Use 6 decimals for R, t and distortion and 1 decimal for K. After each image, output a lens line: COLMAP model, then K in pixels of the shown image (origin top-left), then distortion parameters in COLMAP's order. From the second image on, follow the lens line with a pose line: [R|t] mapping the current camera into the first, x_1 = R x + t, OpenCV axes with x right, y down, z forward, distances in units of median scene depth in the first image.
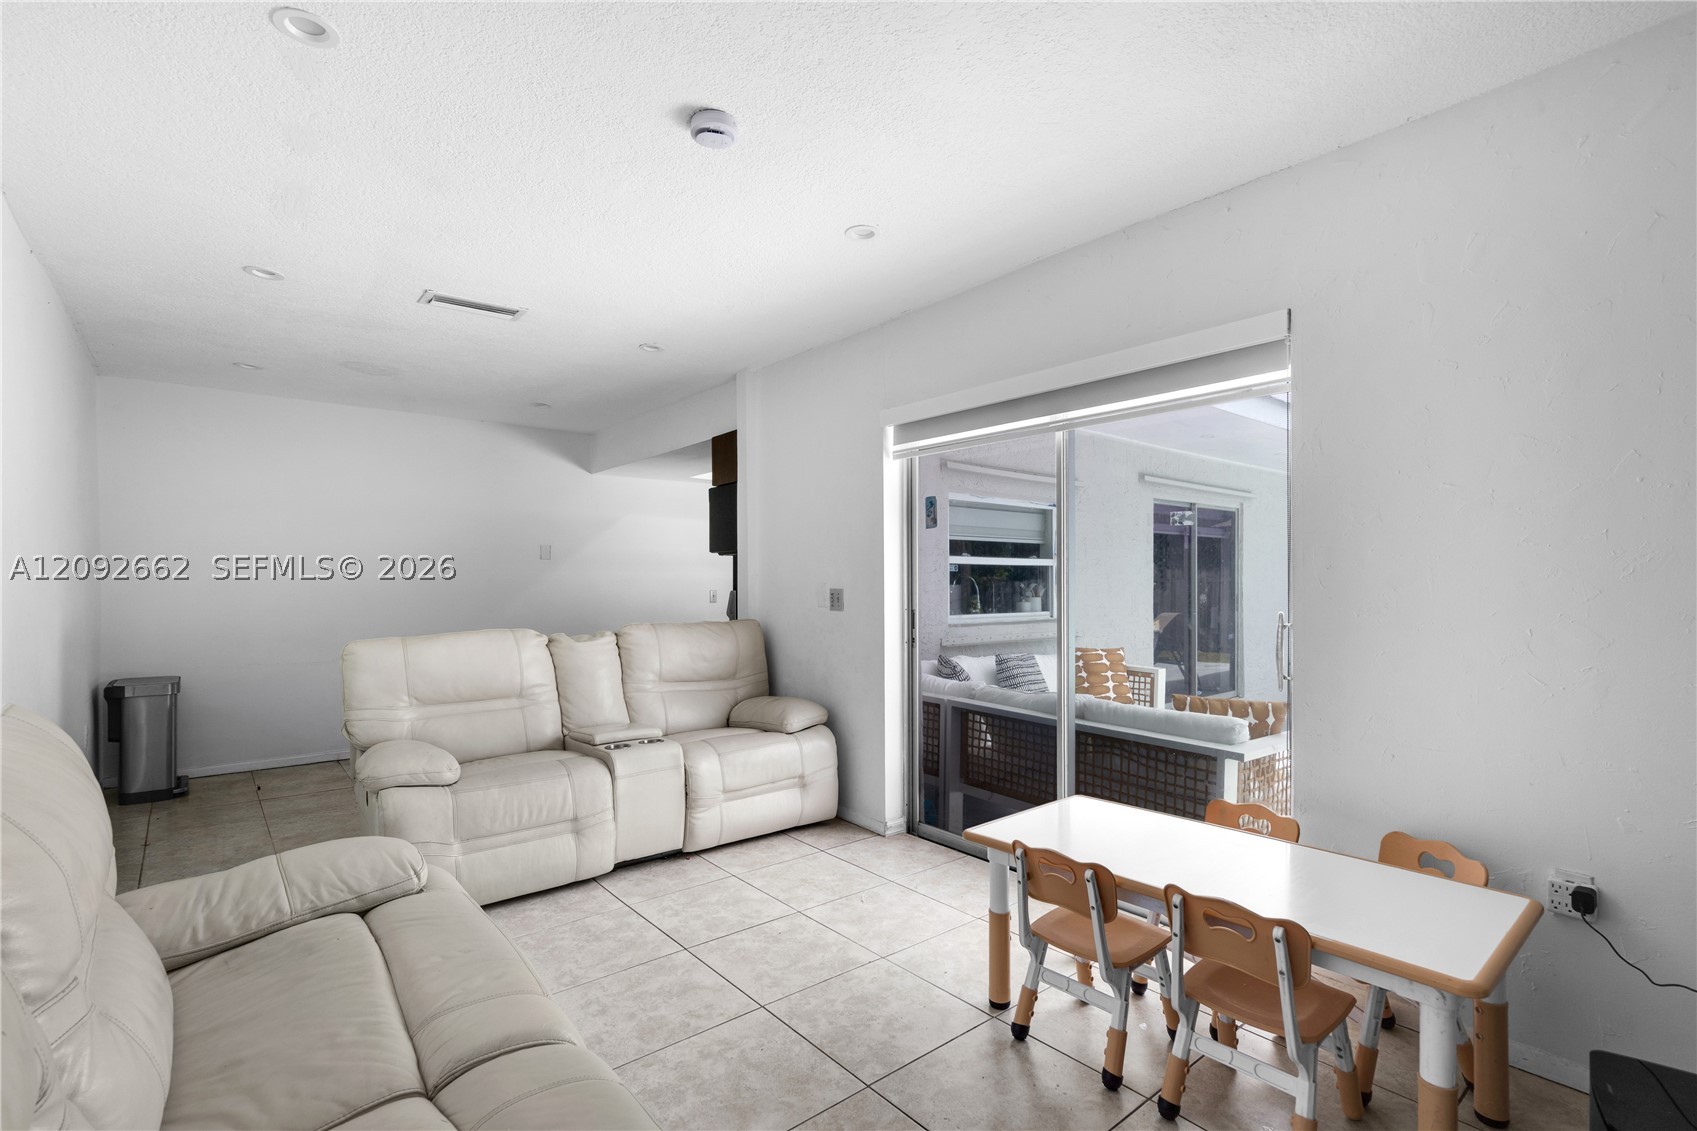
lens RADIAL K [[784.4, 0, 859.0], [0, 784.4, 572.9], [0, 0, 1]] dist [0.000093, -0.000095]
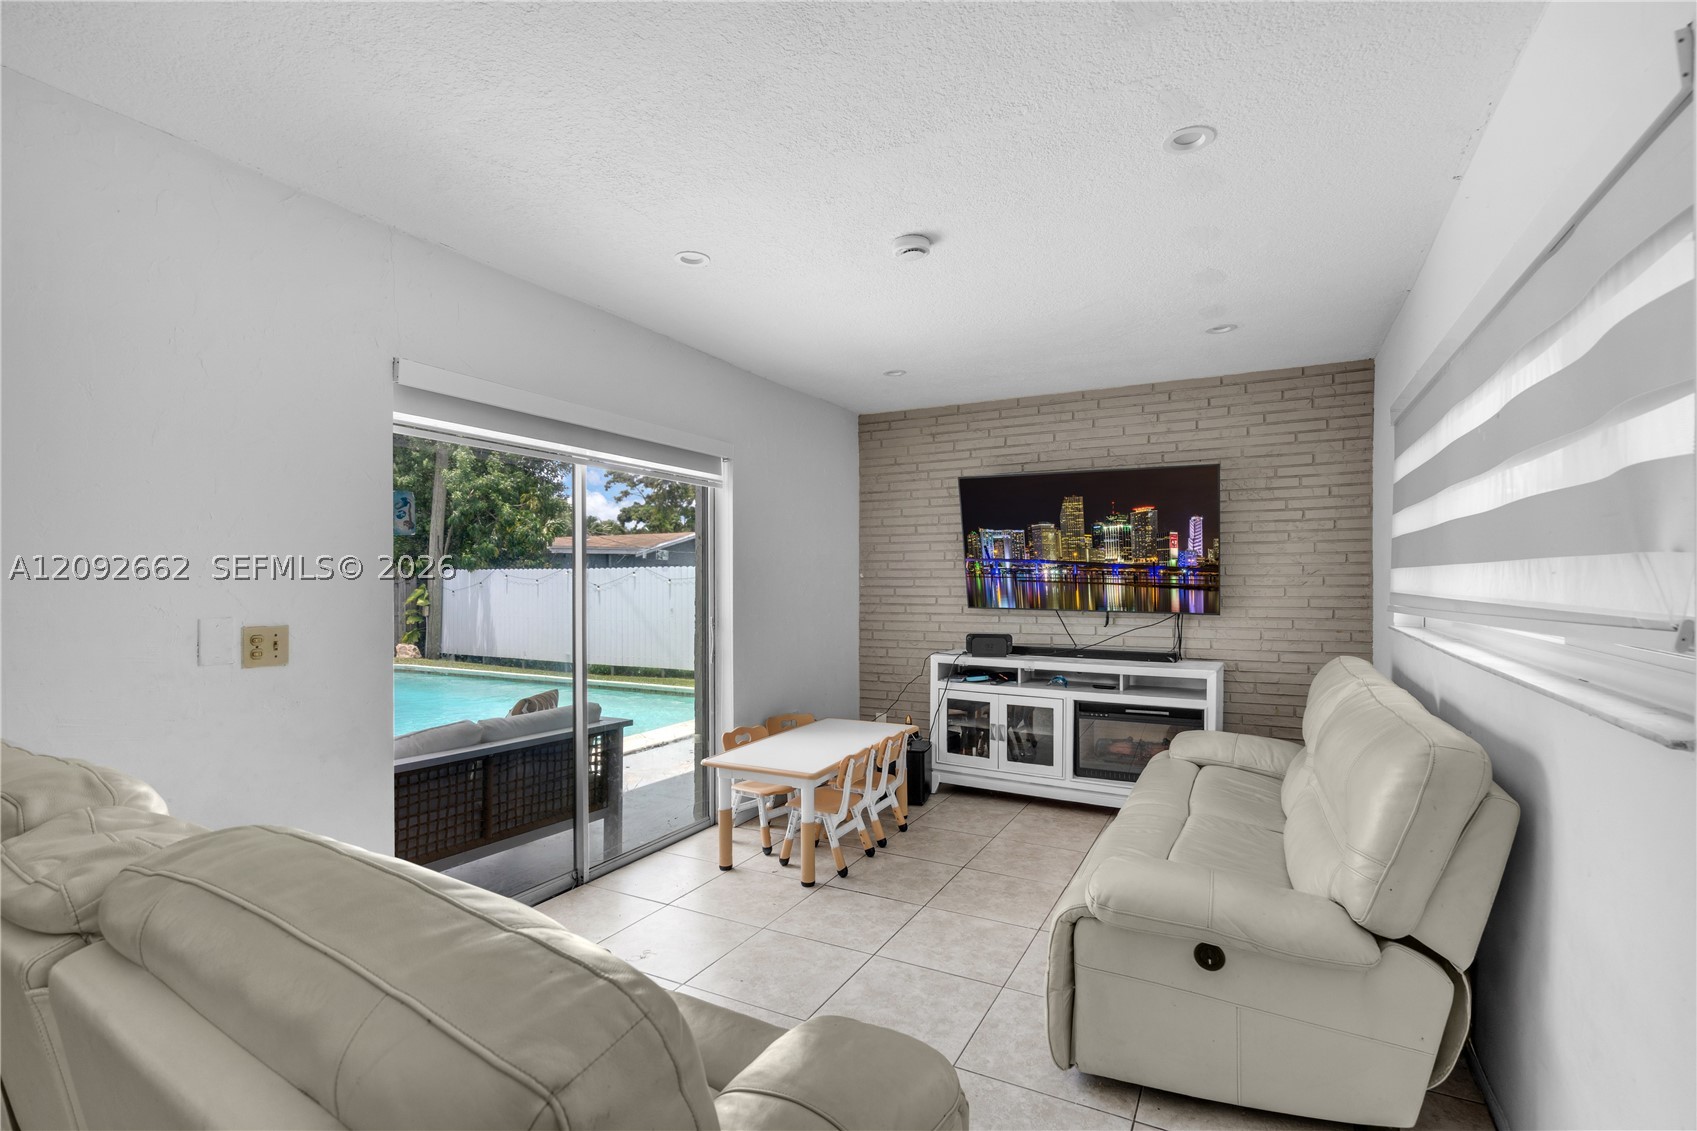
lens RADIAL K [[784.4, 0, 859.0], [0, 784.4, 572.9], [0, 0, 1]] dist [0.000093, -0.000095]
pose [[-0.383210, 0.008741, 0.923620, -0.851972], [-0.005986, 0.999911, -0.011947, -0.015345], [-0.923642, -0.010107, -0.383124, 1.025677]]
